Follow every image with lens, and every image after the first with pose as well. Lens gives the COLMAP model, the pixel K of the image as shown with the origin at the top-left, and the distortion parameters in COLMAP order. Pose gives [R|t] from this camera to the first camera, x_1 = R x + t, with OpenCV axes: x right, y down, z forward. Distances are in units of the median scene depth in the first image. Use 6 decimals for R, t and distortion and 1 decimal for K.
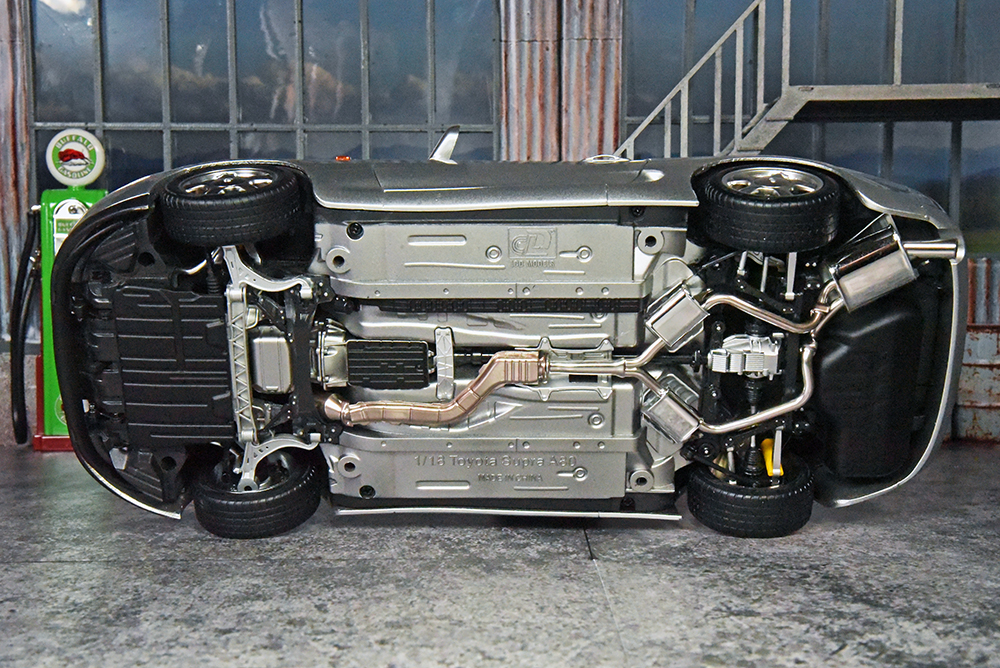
lens RADIAL K [[1527.7, 0, 498.0], [0, 1527.7, 333.8], [0, 0, 1]] dist [0.090330, 0.000000]
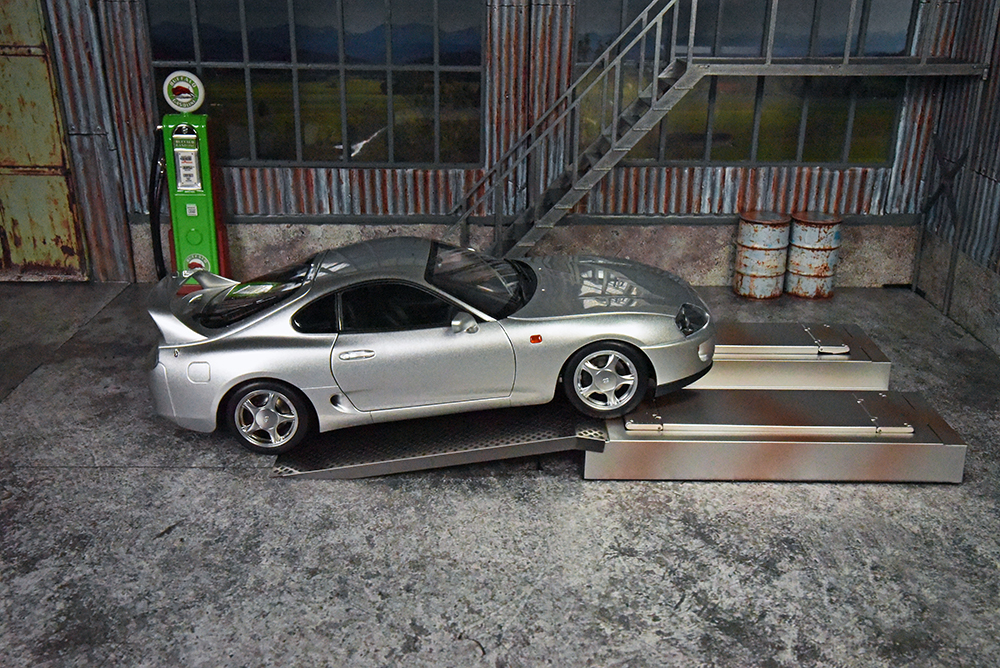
lens RADIAL K [[1074.3, 0, 501.9], [0, 1074.3, 333.9], [0, 0, 1]] dist [0.007395, 0.000000]
pose [[0.999786, 0.011213, 0.017398, 0.001561], [-0.016314, 0.944215, 0.328925, -0.234724], [-0.012739, -0.329139, 0.944196, -0.004987]]
